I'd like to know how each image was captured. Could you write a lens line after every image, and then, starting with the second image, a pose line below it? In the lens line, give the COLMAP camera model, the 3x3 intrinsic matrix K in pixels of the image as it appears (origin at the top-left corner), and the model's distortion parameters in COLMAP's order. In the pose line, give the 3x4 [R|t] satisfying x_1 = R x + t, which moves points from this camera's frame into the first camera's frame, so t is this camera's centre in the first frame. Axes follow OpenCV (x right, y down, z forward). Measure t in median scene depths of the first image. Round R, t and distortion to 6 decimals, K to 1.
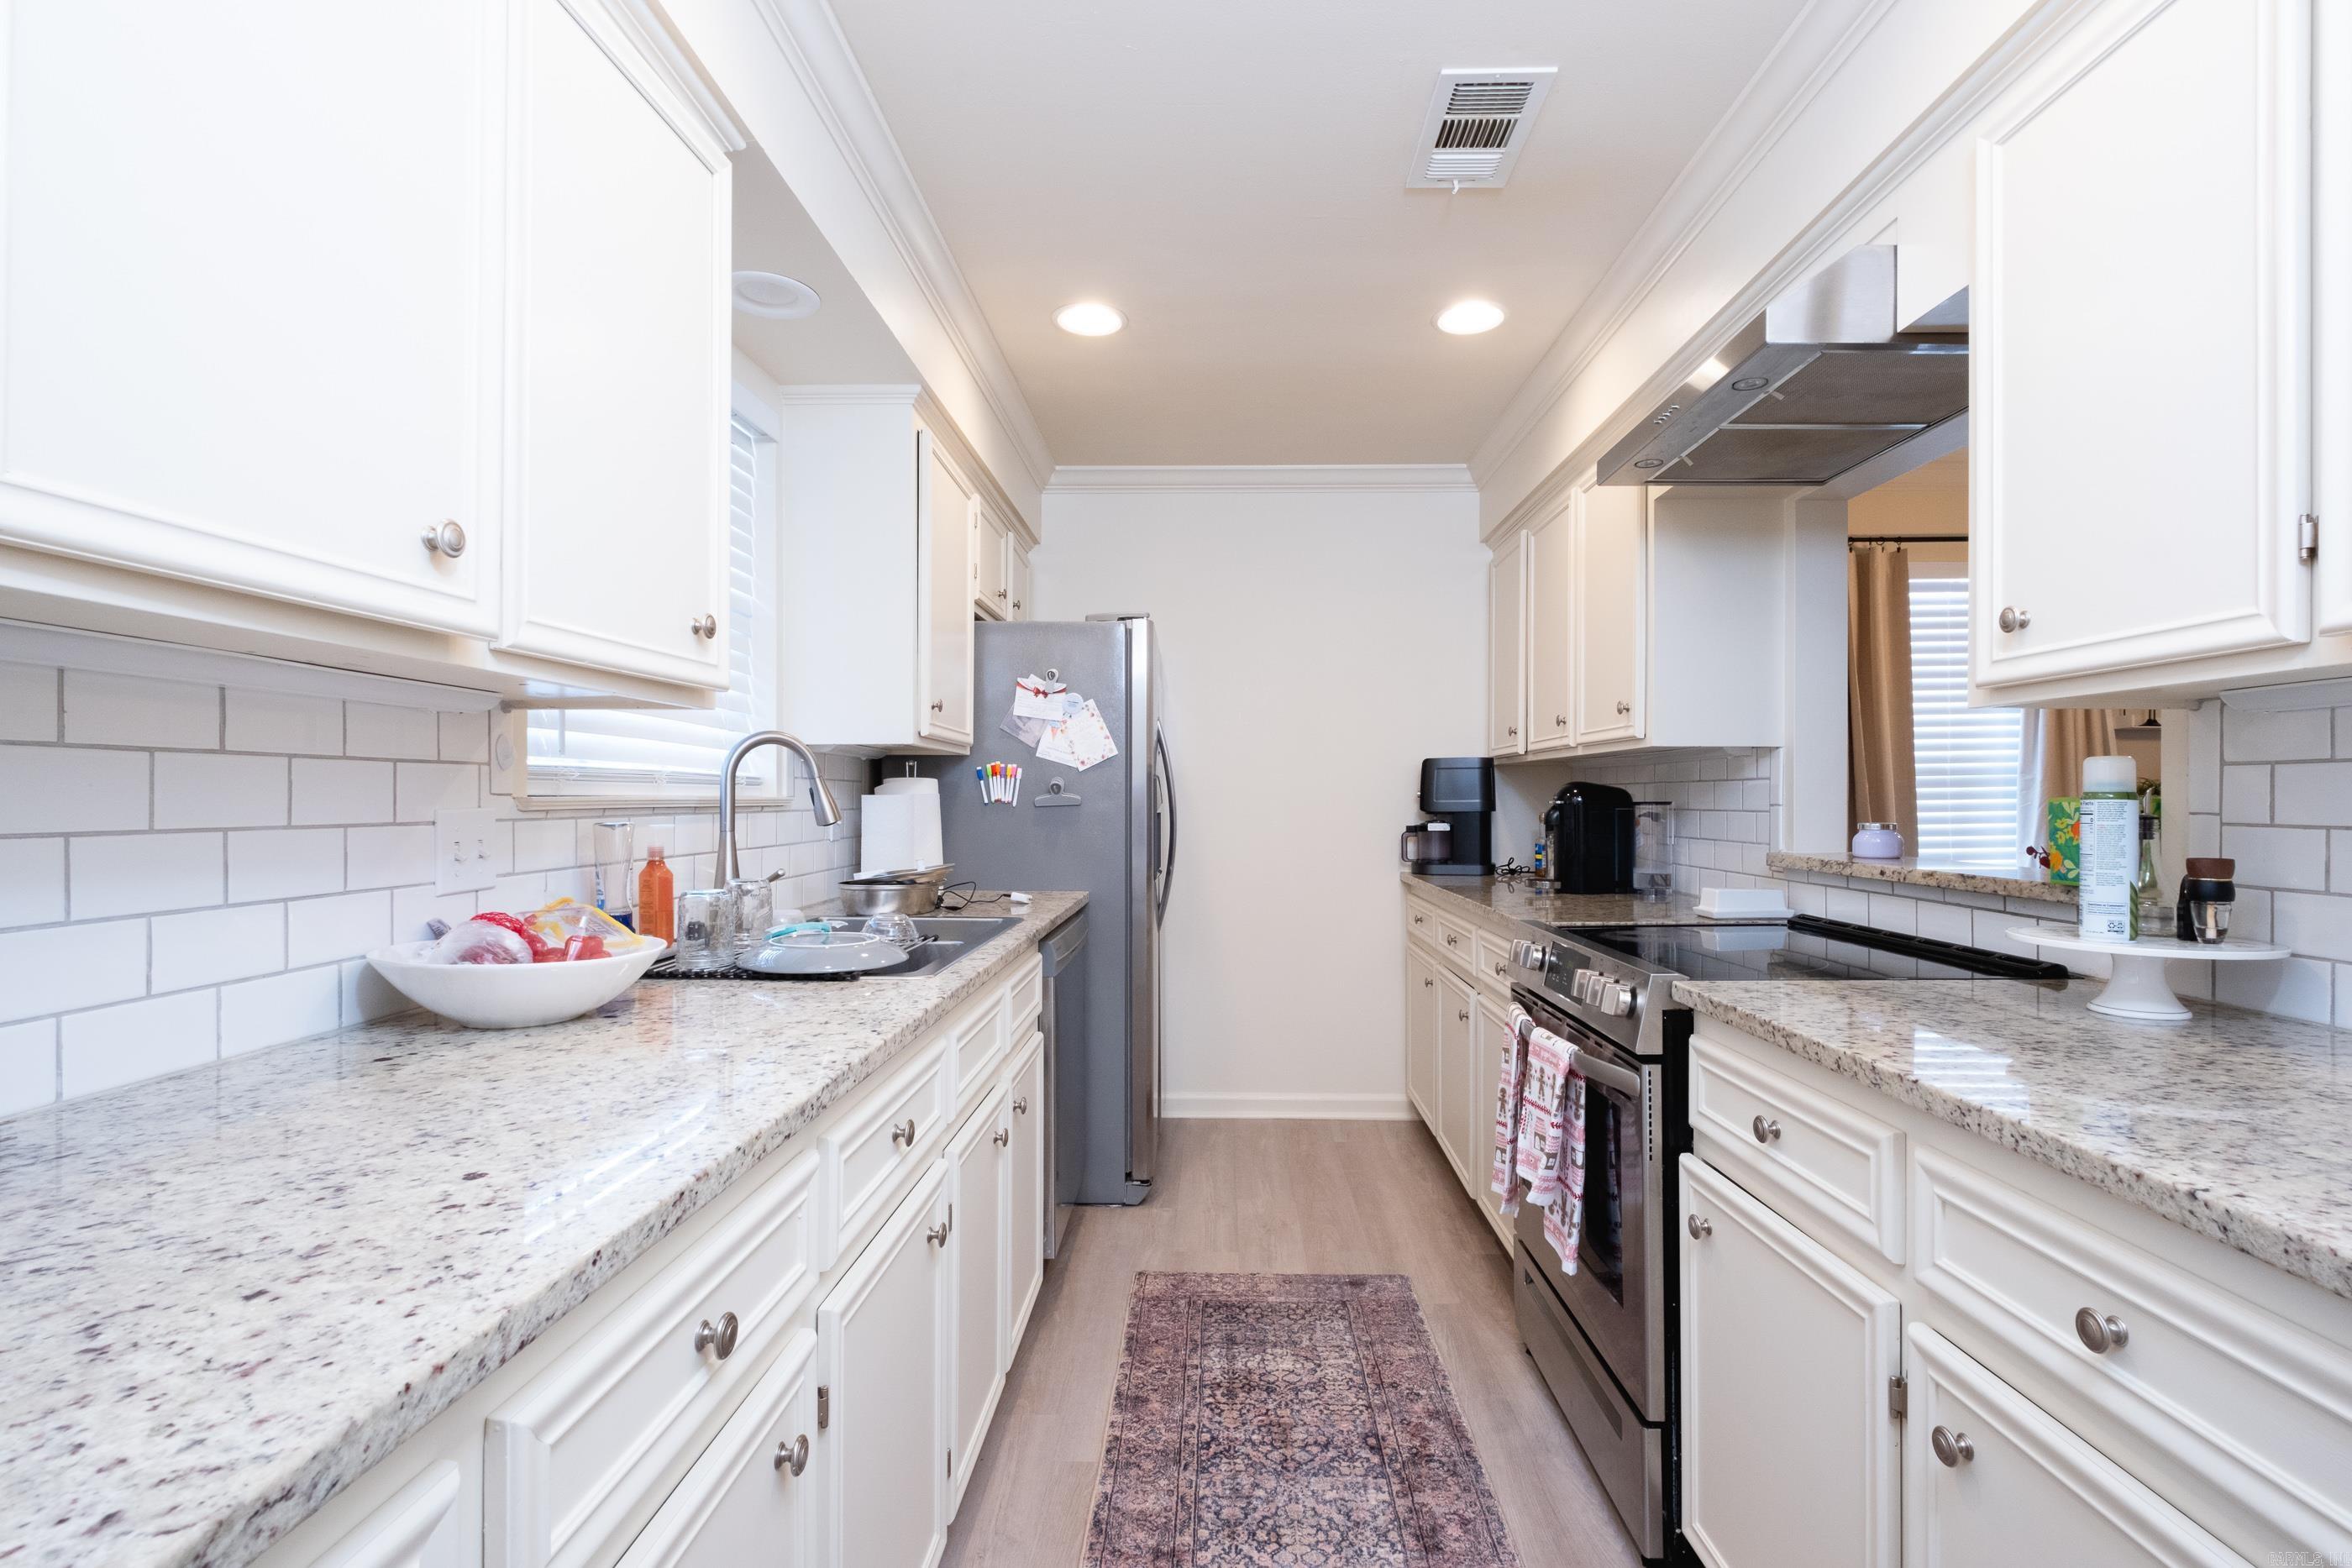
lens RADIAL K [[1115.8, 0, 1176.0], [0, 1115.8, 784.0], [0, 0, 1]] dist [-0.000584, -0.000296]
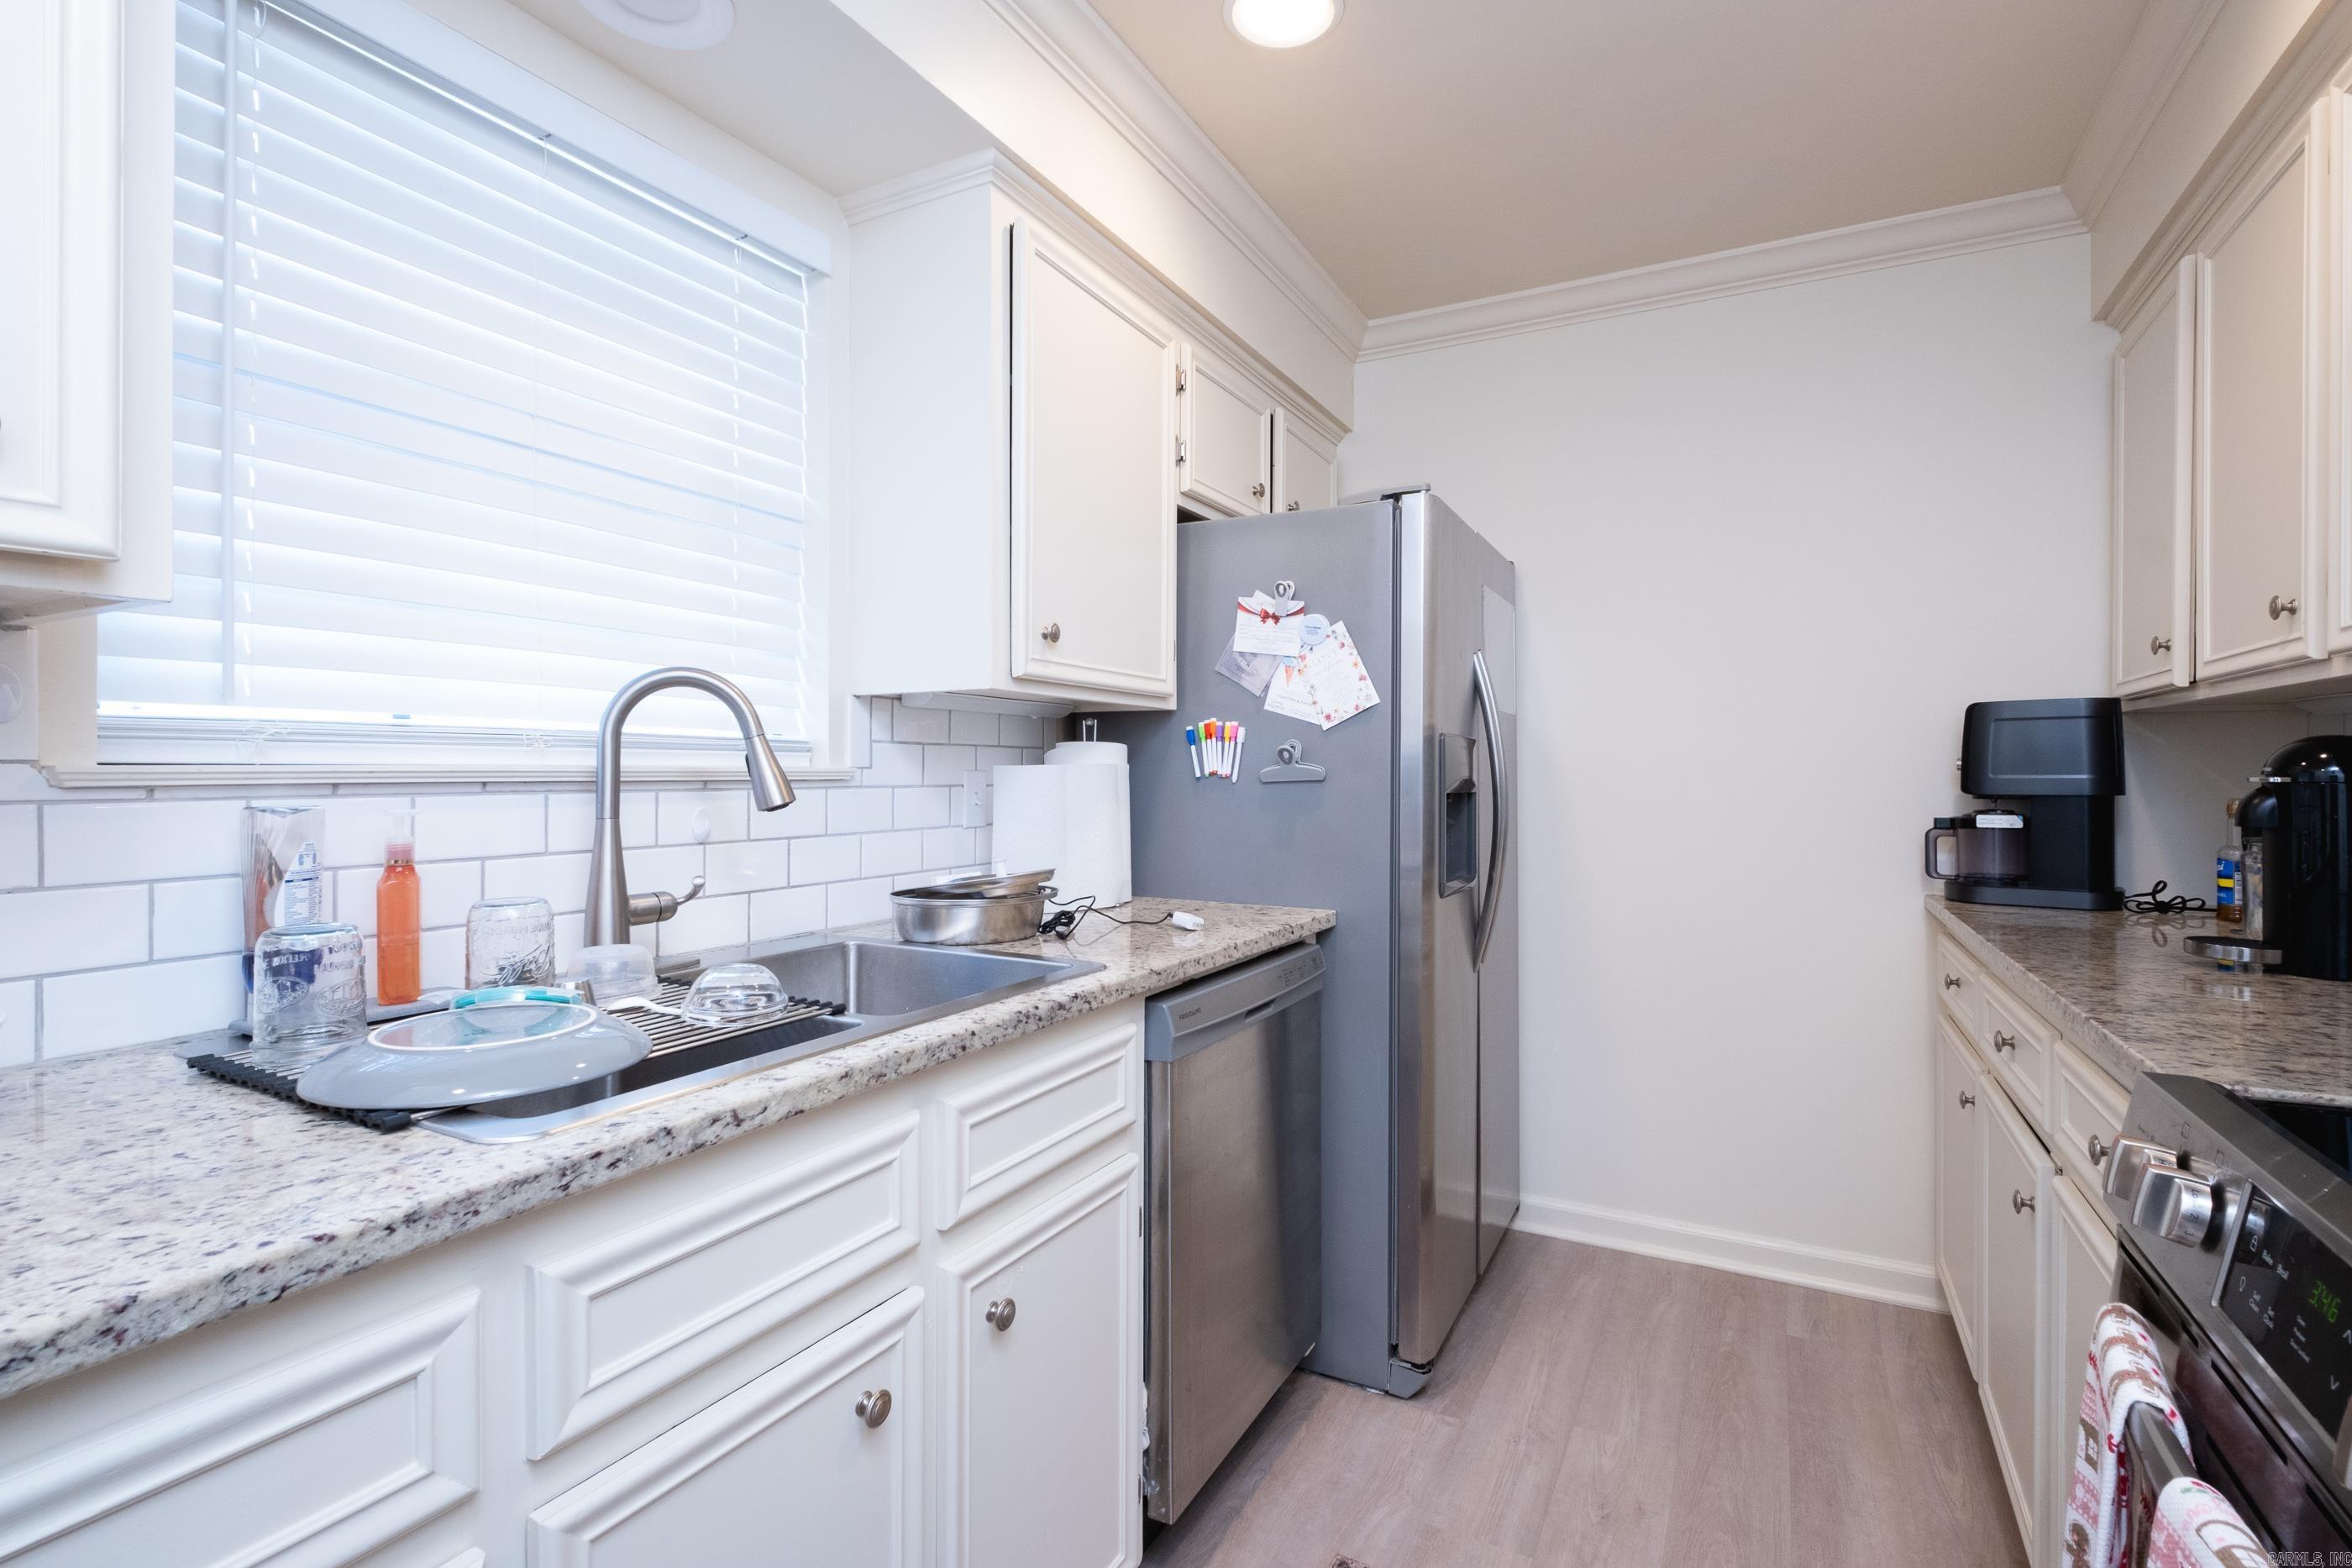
lens RADIAL K [[1095.7, 0, 1179.2], [0, 1095.7, 763.6], [0, 0, 1]] dist [0.000040, -0.004162]
pose [[0.897141, -0.001522, -0.441741, 0.126464], [0.003964, 0.999982, 0.004605, 0.005332], [0.441726, -0.005883, 0.897131, 0.368856]]
